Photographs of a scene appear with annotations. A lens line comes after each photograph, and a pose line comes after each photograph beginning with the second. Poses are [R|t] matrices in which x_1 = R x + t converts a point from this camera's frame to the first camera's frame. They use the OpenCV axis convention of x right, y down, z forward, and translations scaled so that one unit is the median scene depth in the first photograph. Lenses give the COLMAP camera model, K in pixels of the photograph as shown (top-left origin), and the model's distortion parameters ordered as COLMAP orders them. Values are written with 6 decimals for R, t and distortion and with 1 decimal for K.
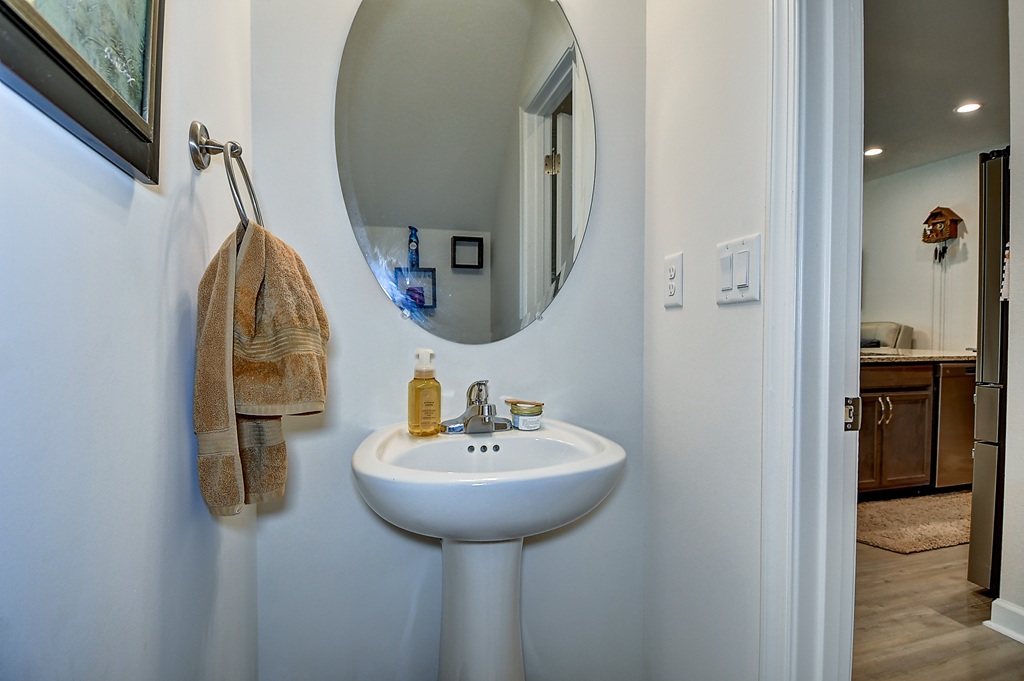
lens RADIAL K [[531.8, 0, 515.5], [0, 531.8, 339.7], [0, 0, 1]] dist [0.042883, -0.046826]
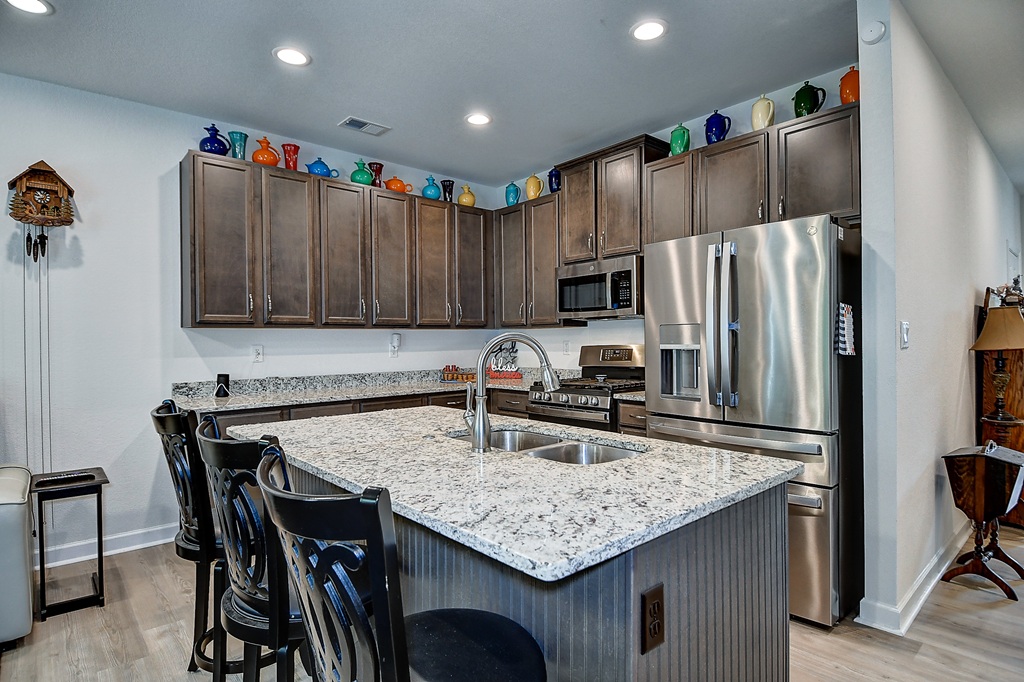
lens RADIAL K [[531.8, 0, 514.0], [0, 531.8, 341.3], [0, 0, 1]] dist [0.042883, -0.046826]
pose [[-0.446104, -0.000772, 0.894981, 0.085100], [0.035892, 0.999180, 0.018753, -0.057299], [-0.894261, 0.040489, -0.445710, 0.841495]]
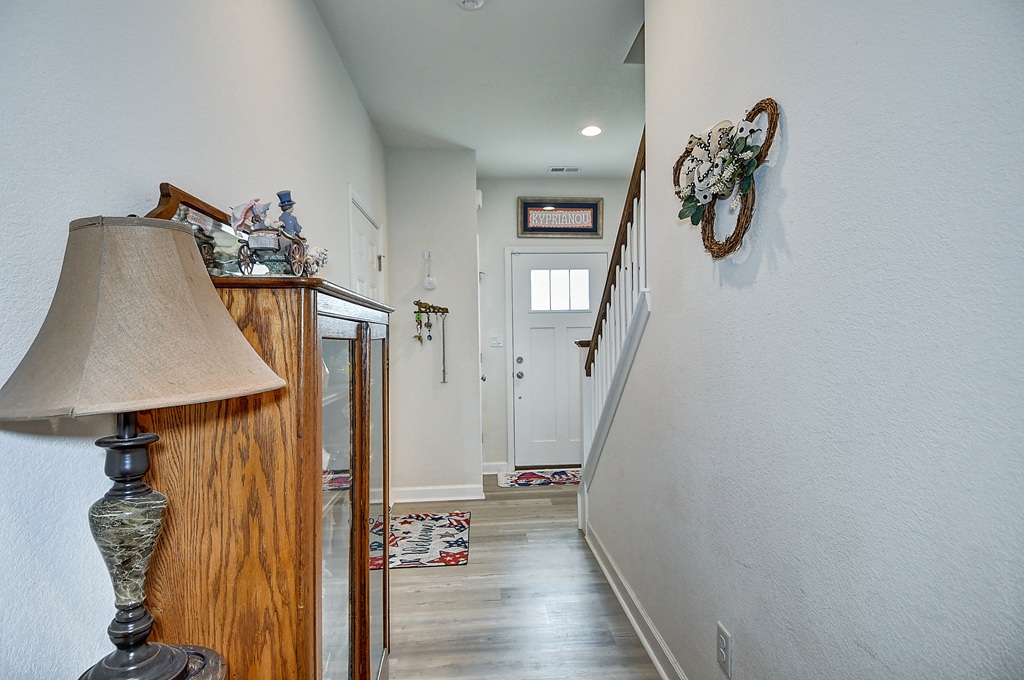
lens RADIAL K [[531.8, 0, 511.8], [0, 531.8, 340.5], [0, 0, 1]] dist [0.042883, -0.046826]
pose [[-0.980113, 0.011774, 0.198088, 0.255472], [0.018701, 0.999276, 0.033134, -0.036202], [-0.197555, 0.036180, -0.979624, 0.170855]]
